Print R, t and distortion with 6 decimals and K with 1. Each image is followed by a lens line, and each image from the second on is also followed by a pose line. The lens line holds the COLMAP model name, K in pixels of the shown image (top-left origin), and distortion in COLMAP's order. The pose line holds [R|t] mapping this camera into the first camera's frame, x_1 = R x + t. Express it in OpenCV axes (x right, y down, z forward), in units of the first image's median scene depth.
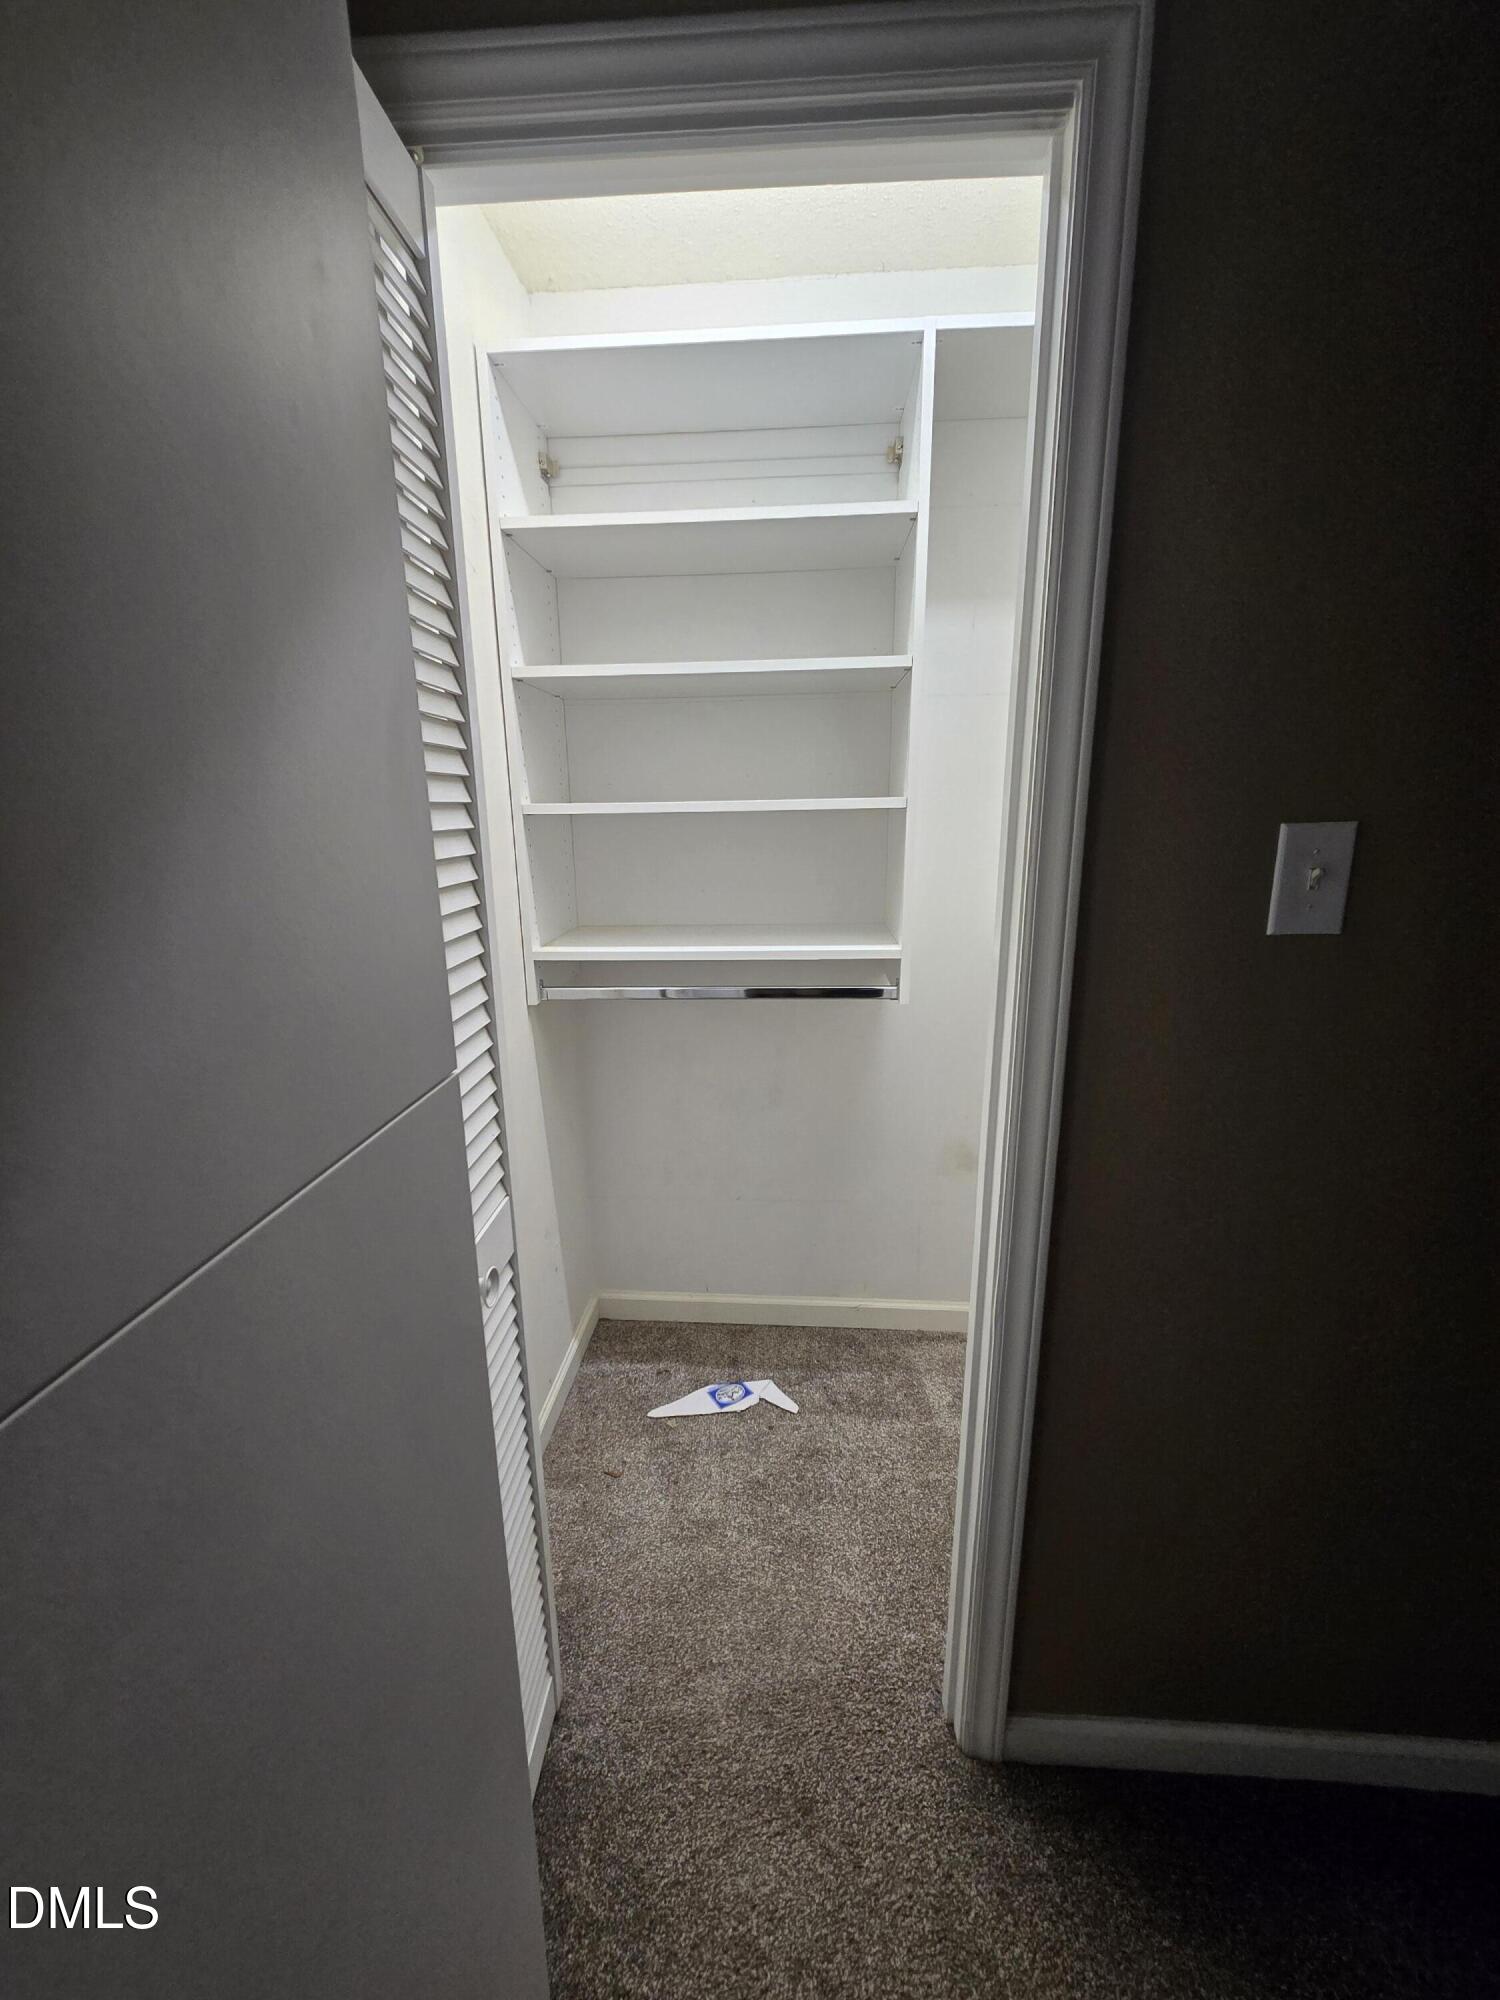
lens RADIAL K [[818.5, 0, 749.4], [0, 818.5, 1005.8], [0, 0, 1]] dist [-0.000273, 0.000065]
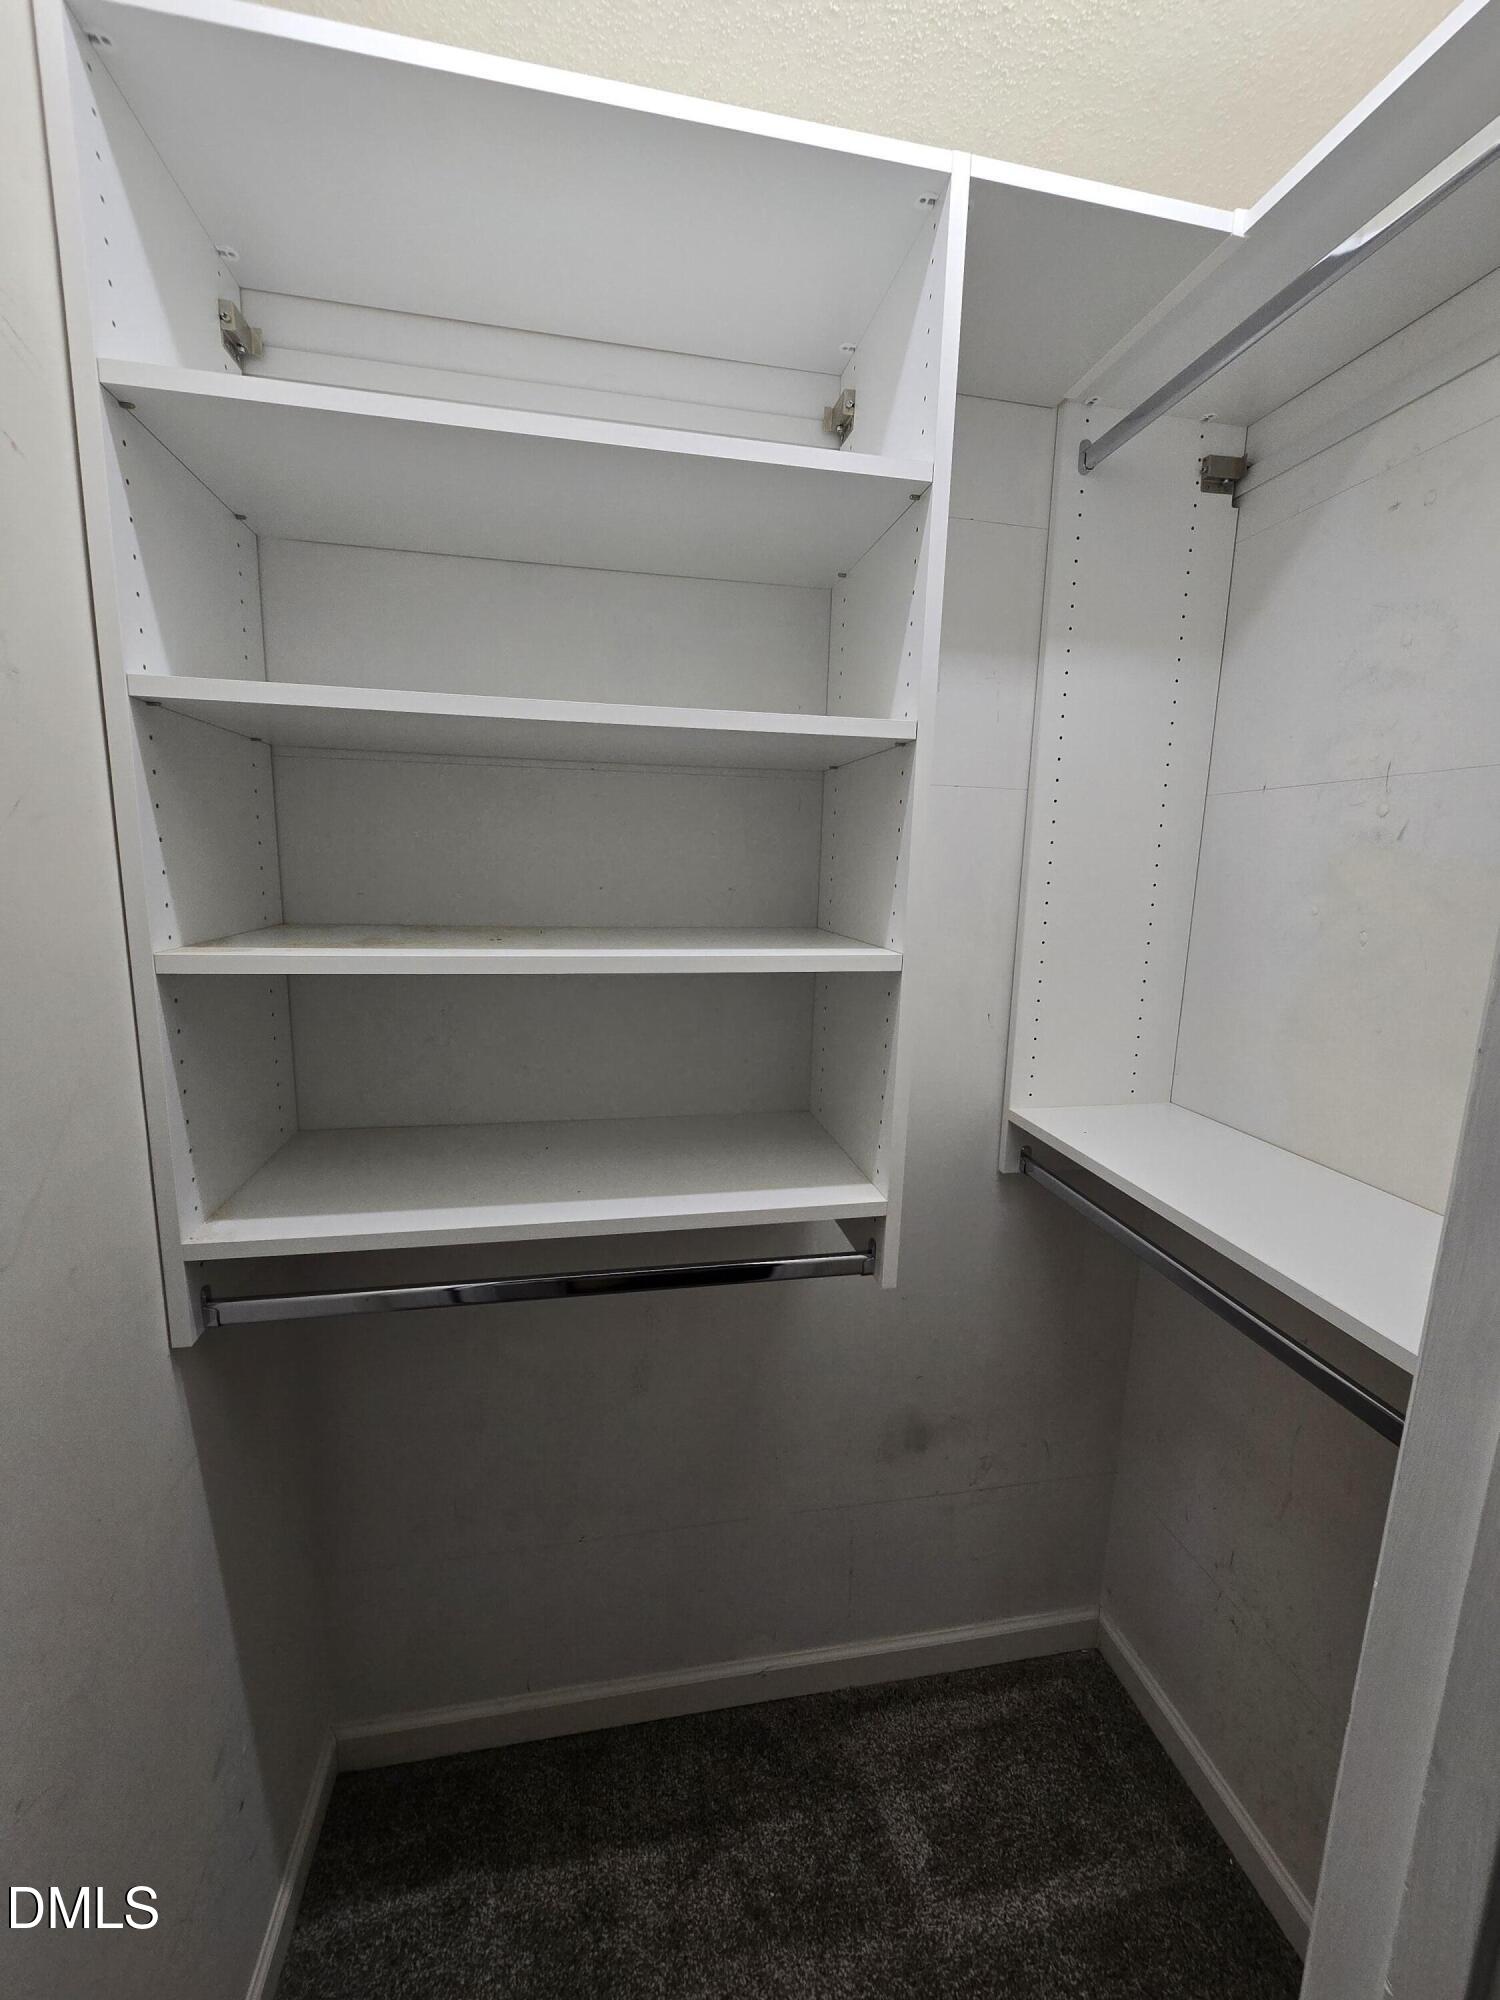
lens RADIAL K [[818.5, 0, 751.1], [0, 818.5, 999.1], [0, 0, 1]] dist [-0.000273, 0.000065]
pose [[0.965813, -0.006022, 0.259169, -0.059952], [0.025324, 0.997140, -0.071203, -0.164539], [-0.257999, 0.075332, 0.963204, 0.415619]]
